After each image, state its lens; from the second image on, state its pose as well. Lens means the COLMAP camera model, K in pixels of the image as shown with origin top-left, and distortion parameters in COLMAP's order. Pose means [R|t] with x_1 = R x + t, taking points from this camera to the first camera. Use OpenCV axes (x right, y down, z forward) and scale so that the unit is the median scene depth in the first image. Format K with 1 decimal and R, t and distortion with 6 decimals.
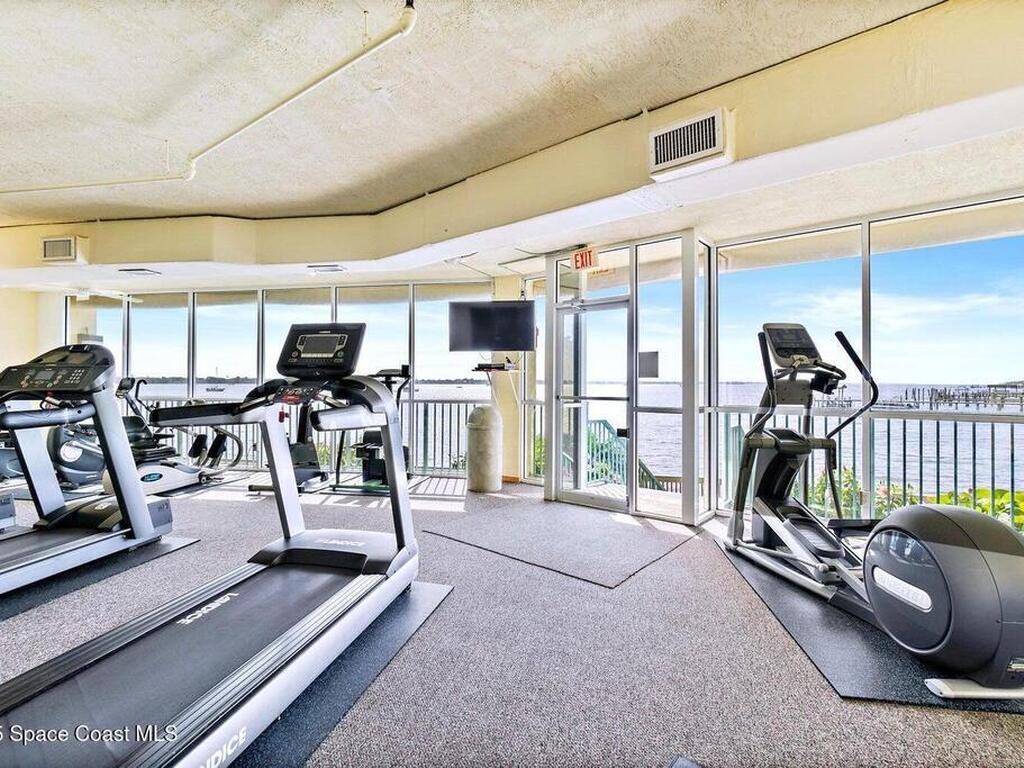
lens RADIAL K [[490.4, 0, 512.0], [0, 490.4, 384.0], [0, 0, 1]] dist [0.001077, 0.000144]
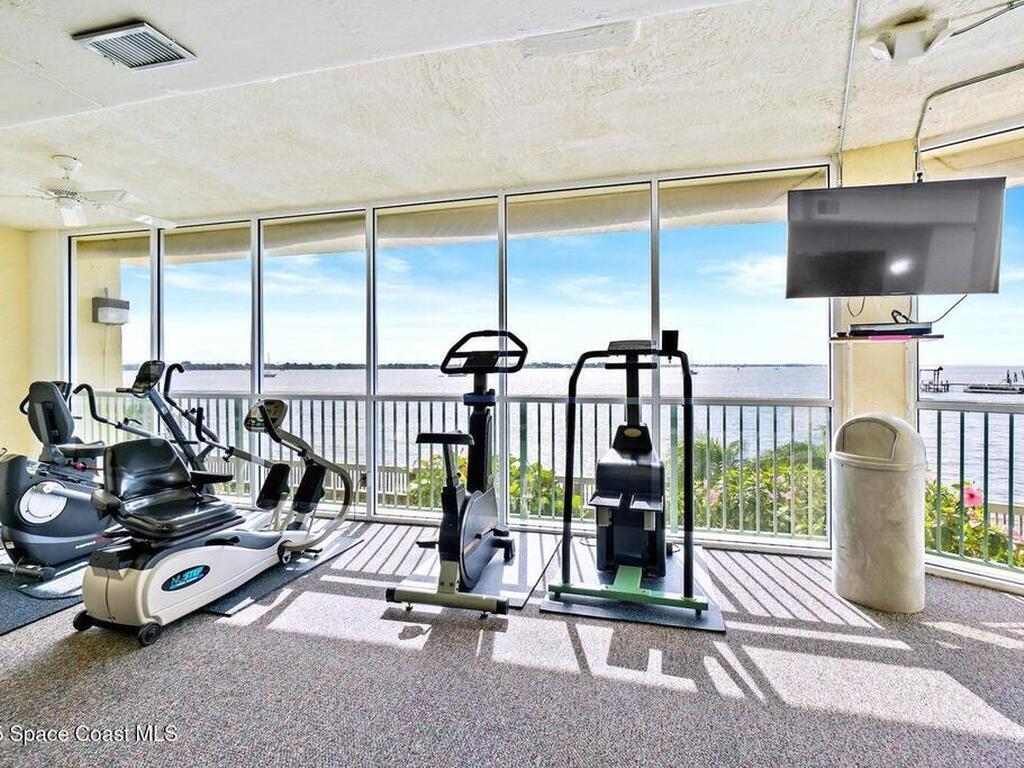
lens RADIAL K [[507.5, 0, 512.0], [0, 507.5, 384.0], [0, 0, 1]] dist [-0.000805, -0.000131]
pose [[0.994705, -0.004736, -0.102665, -0.331493], [0.005356, 0.999969, 0.005760, 0.011742], [0.102634, -0.006279, 0.994699, 0.486028]]
